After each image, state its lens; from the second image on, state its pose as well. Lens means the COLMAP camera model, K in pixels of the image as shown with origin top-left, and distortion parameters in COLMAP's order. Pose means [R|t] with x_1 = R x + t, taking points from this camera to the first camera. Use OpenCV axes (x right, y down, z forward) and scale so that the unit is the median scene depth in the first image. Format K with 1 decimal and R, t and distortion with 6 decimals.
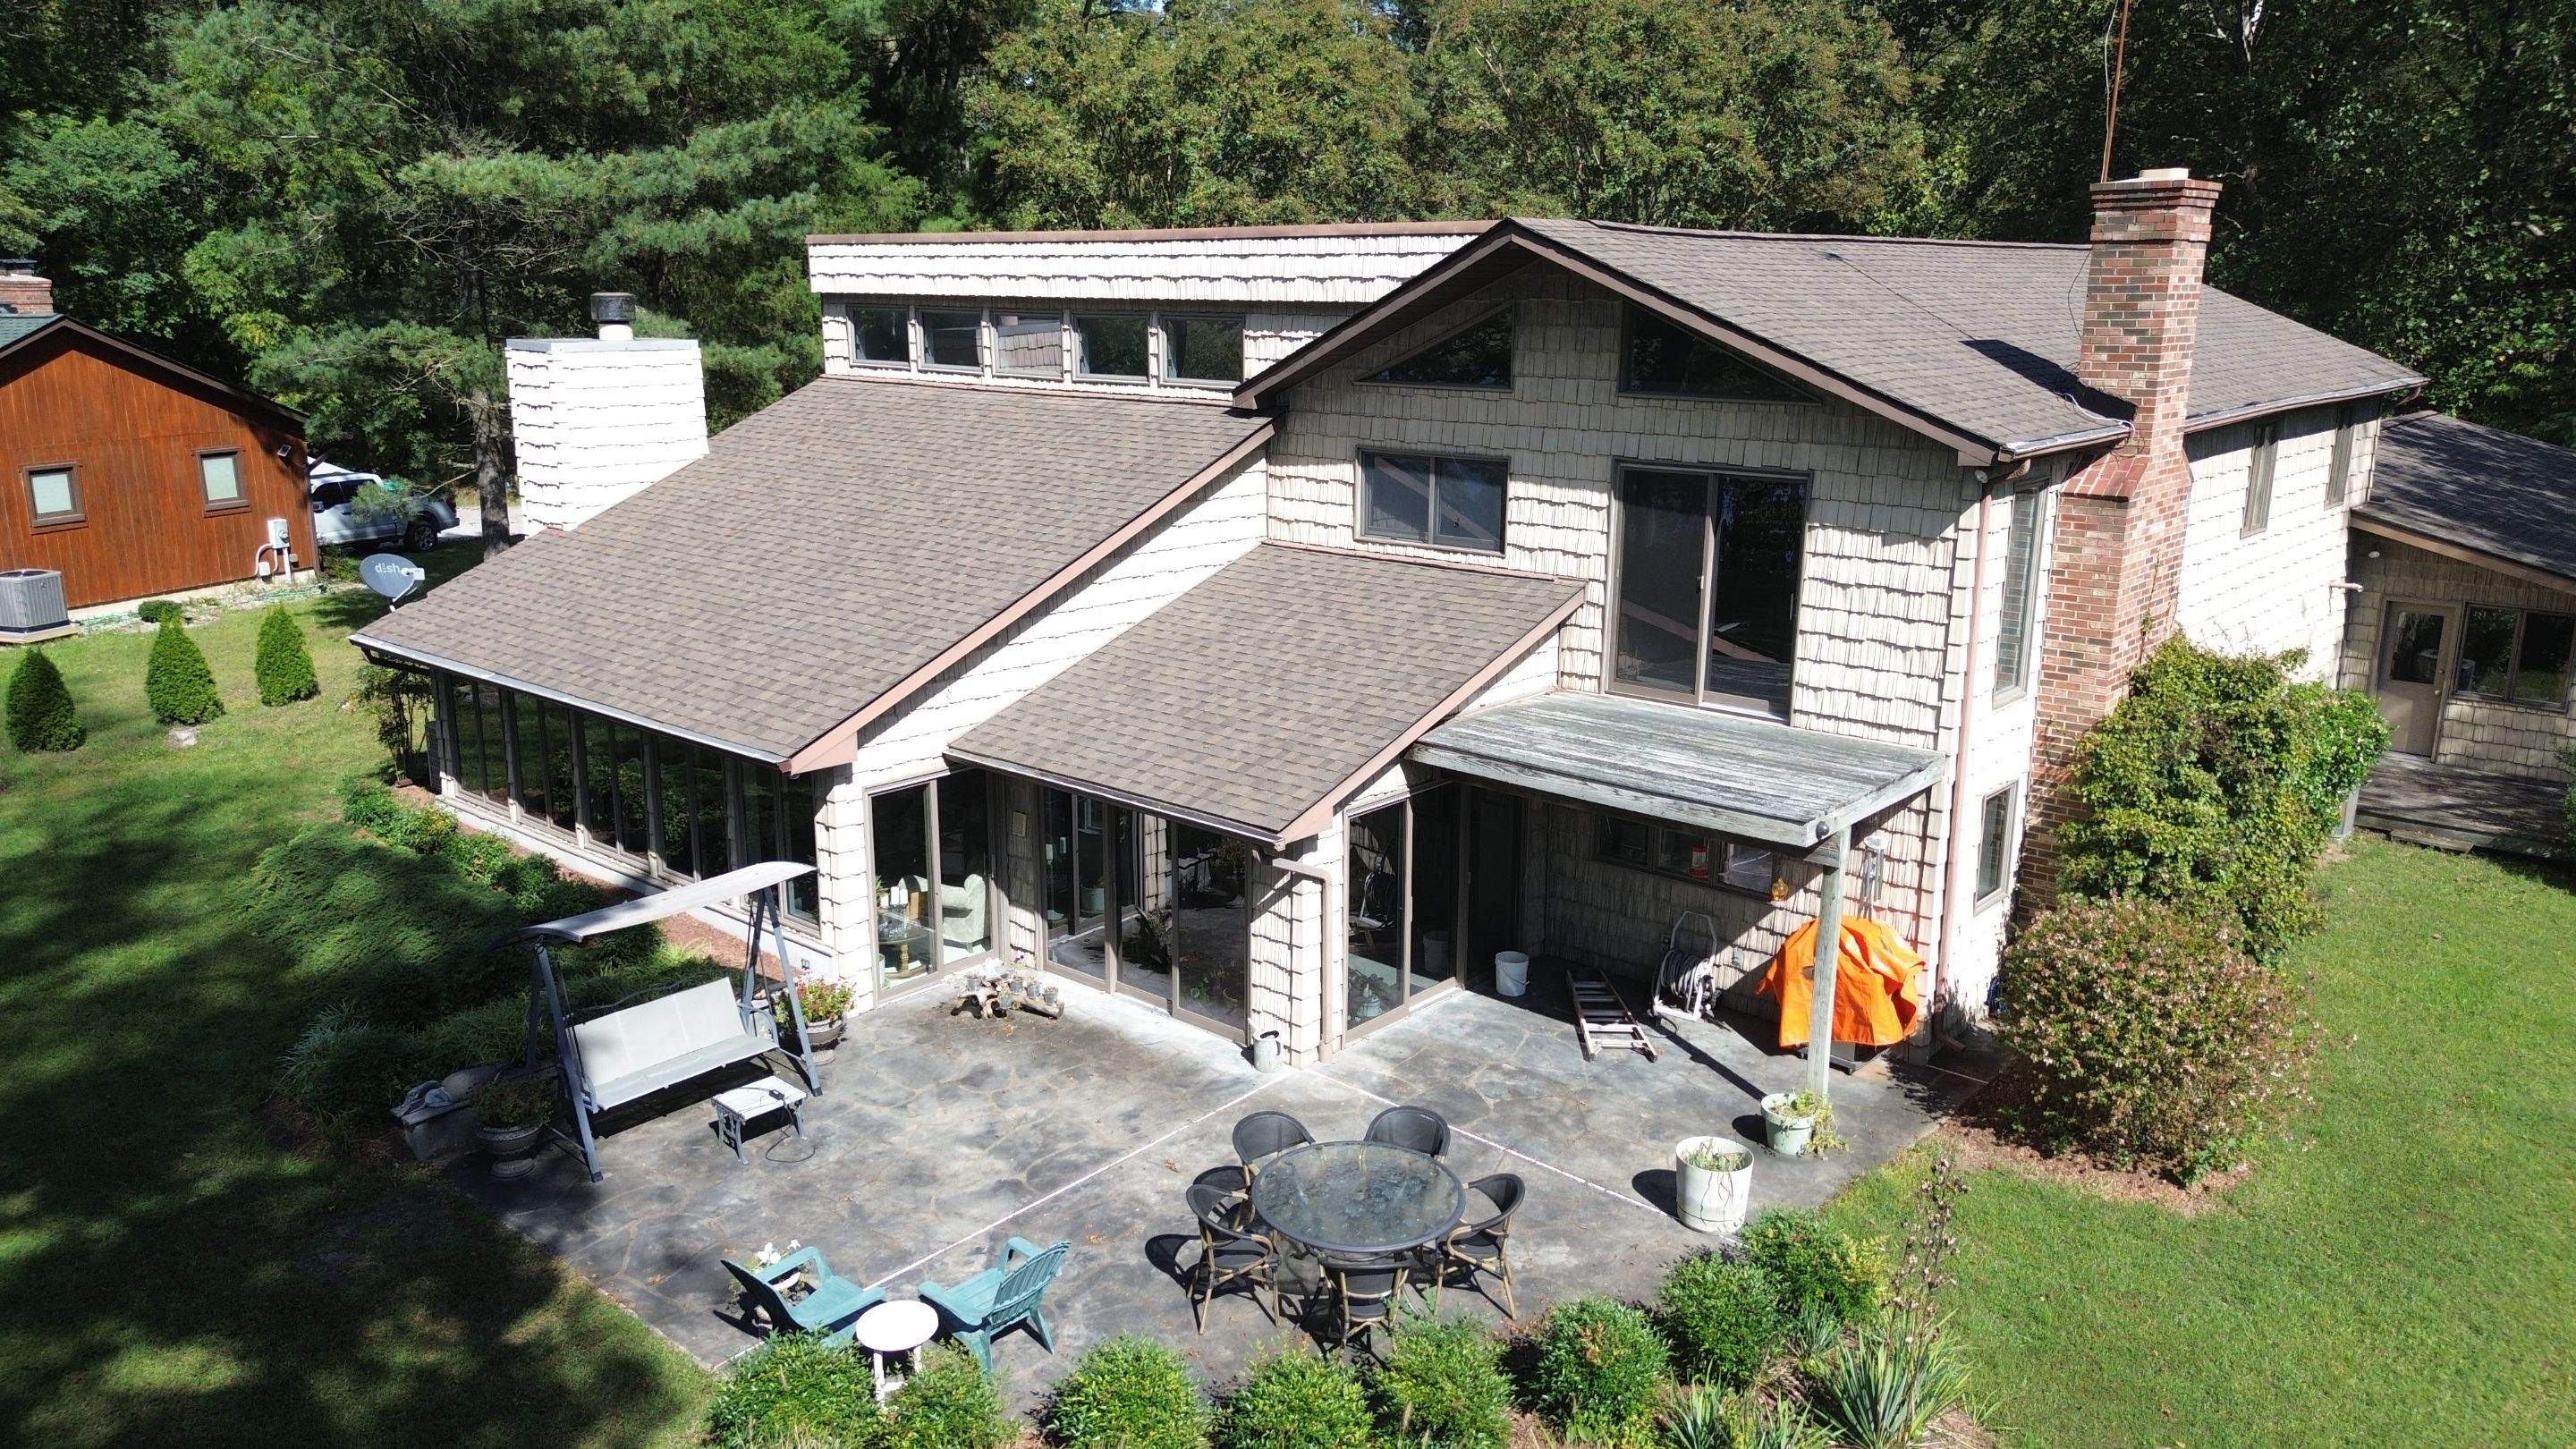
lens RADIAL K [[1821.3, 0, 1289.4], [0, 1821.3, 740.8], [0, 0, 1]] dist [0.075235, -0.076267]
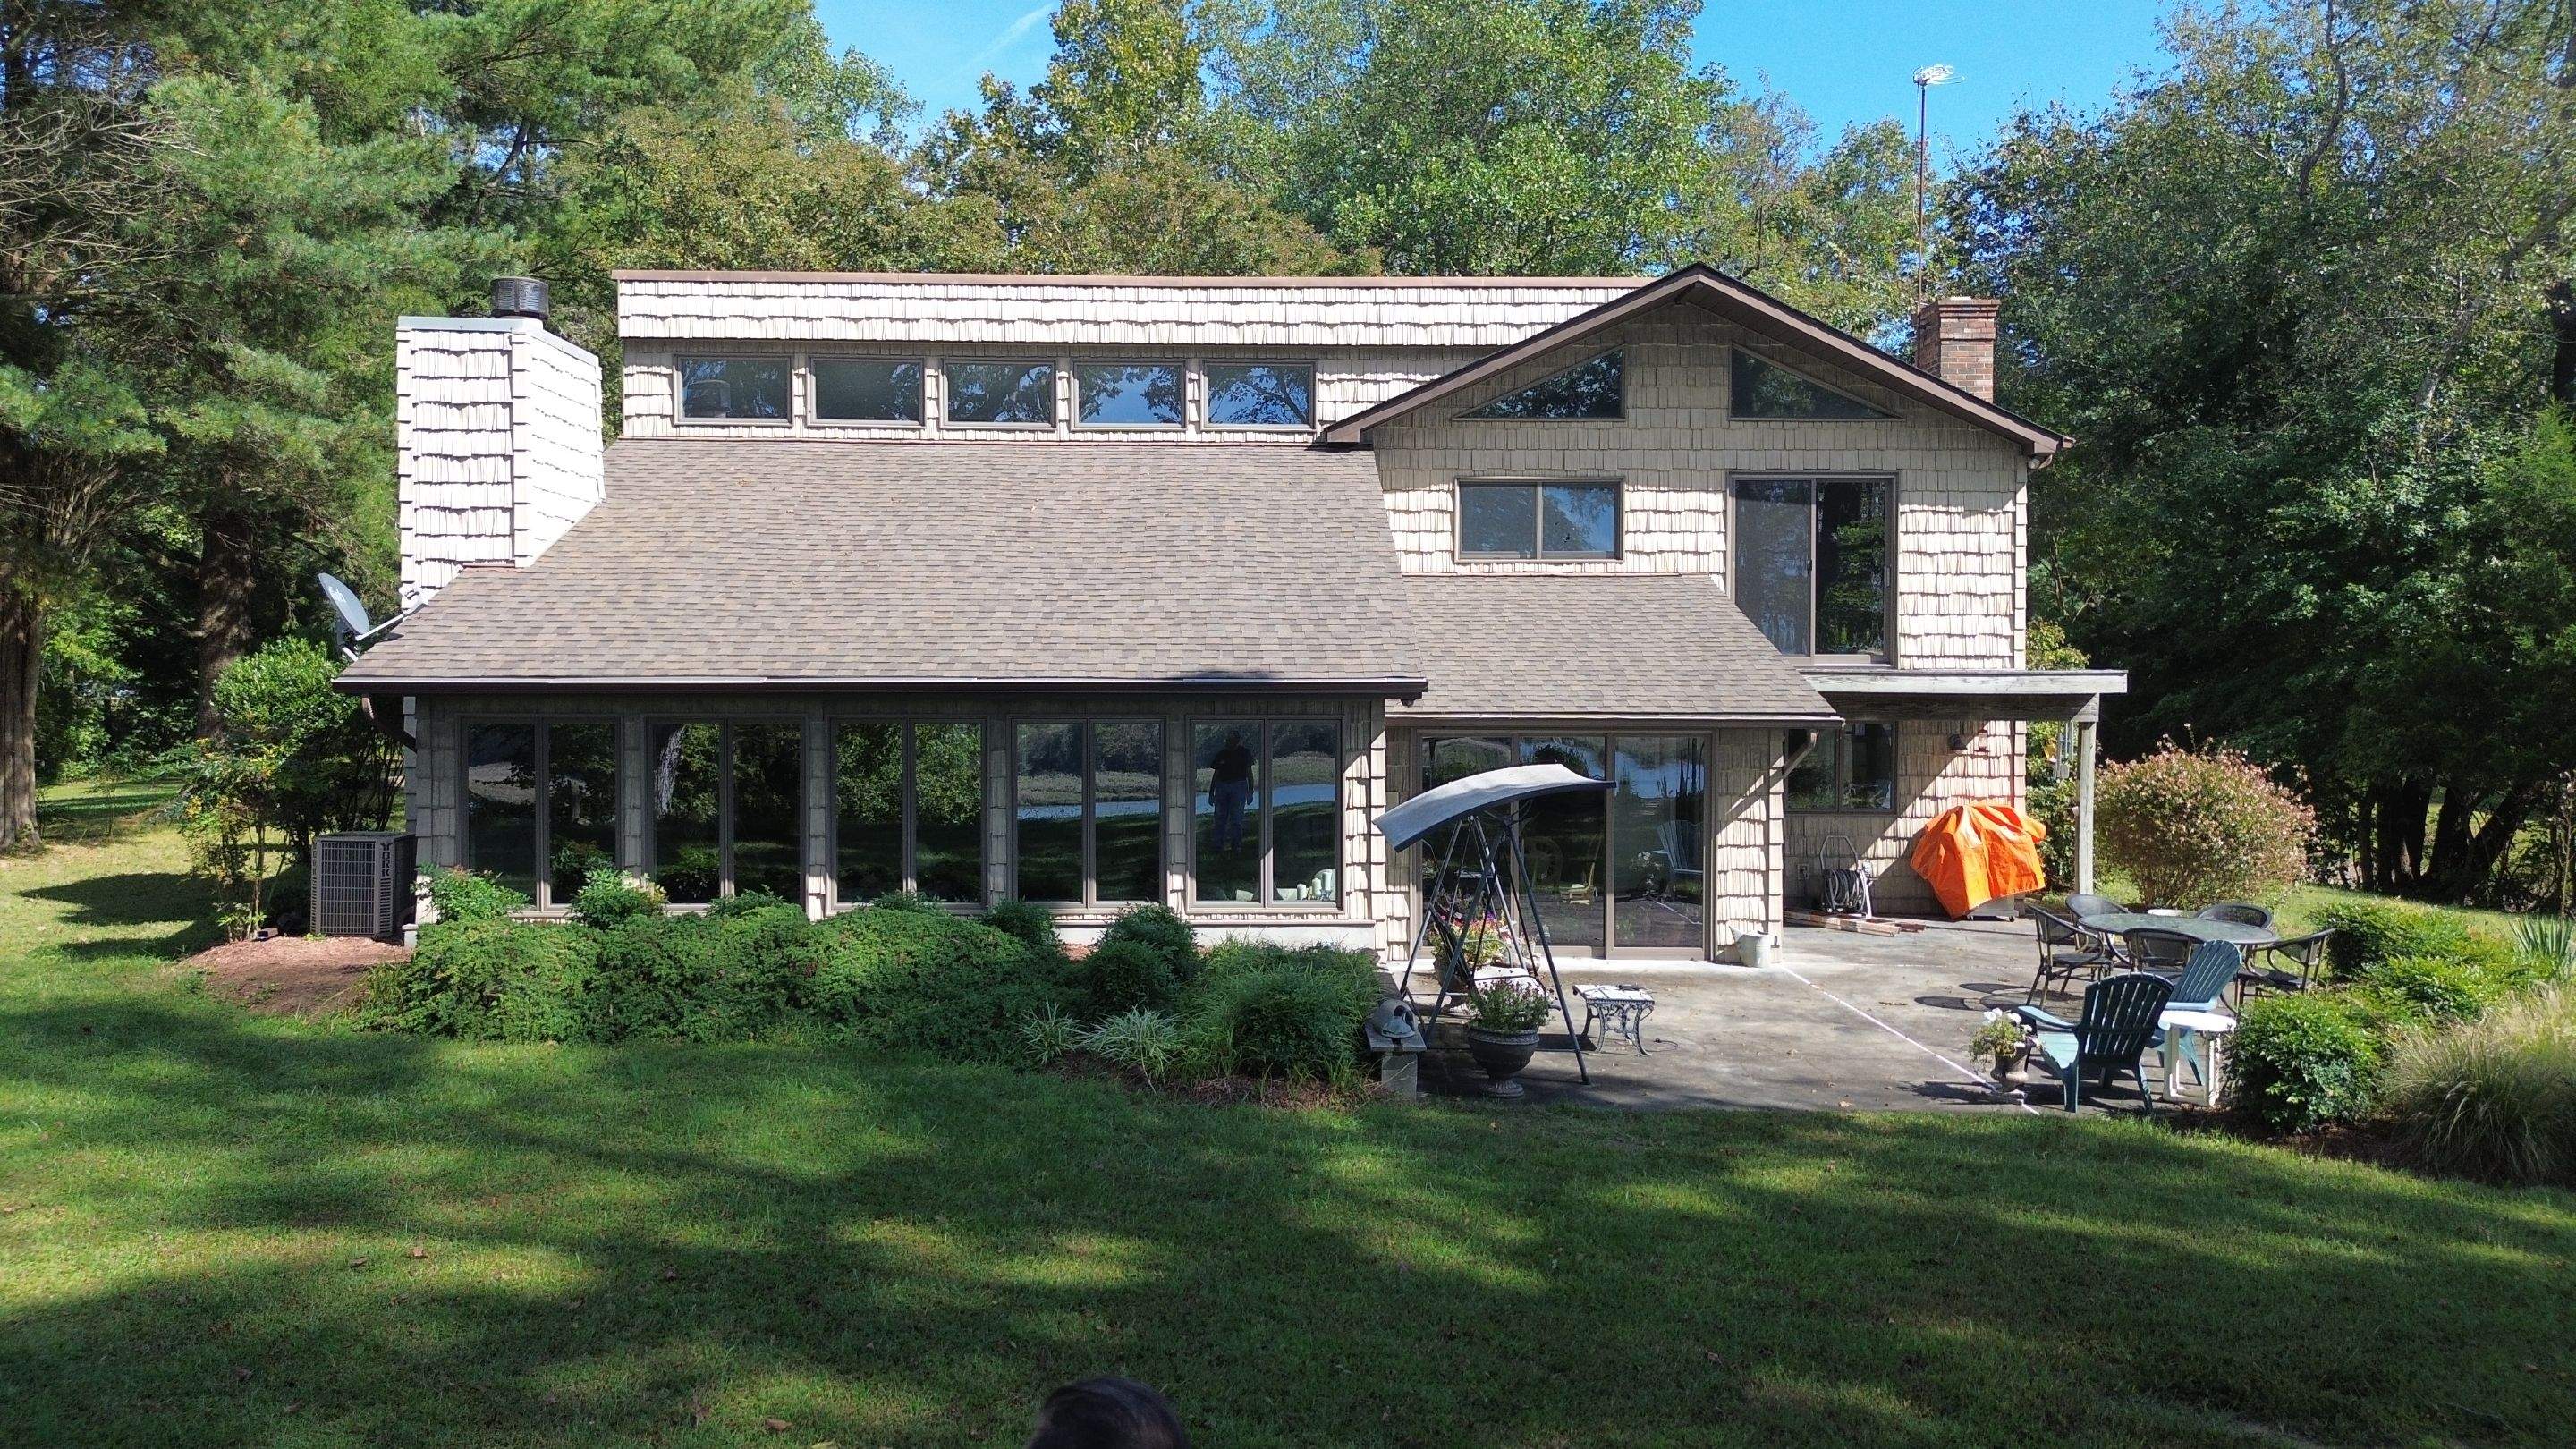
lens RADIAL K [[1821.3, 0, 1293.5], [0, 1821.3, 745.4], [0, 0, 1]] dist [0.075235, -0.076267]
pose [[0.732604, -0.027580, 0.680096, -0.844904], [0.168038, 0.975579, -0.141449, 0.143783], [-0.659586, 0.217909, 0.719348, 0.343071]]
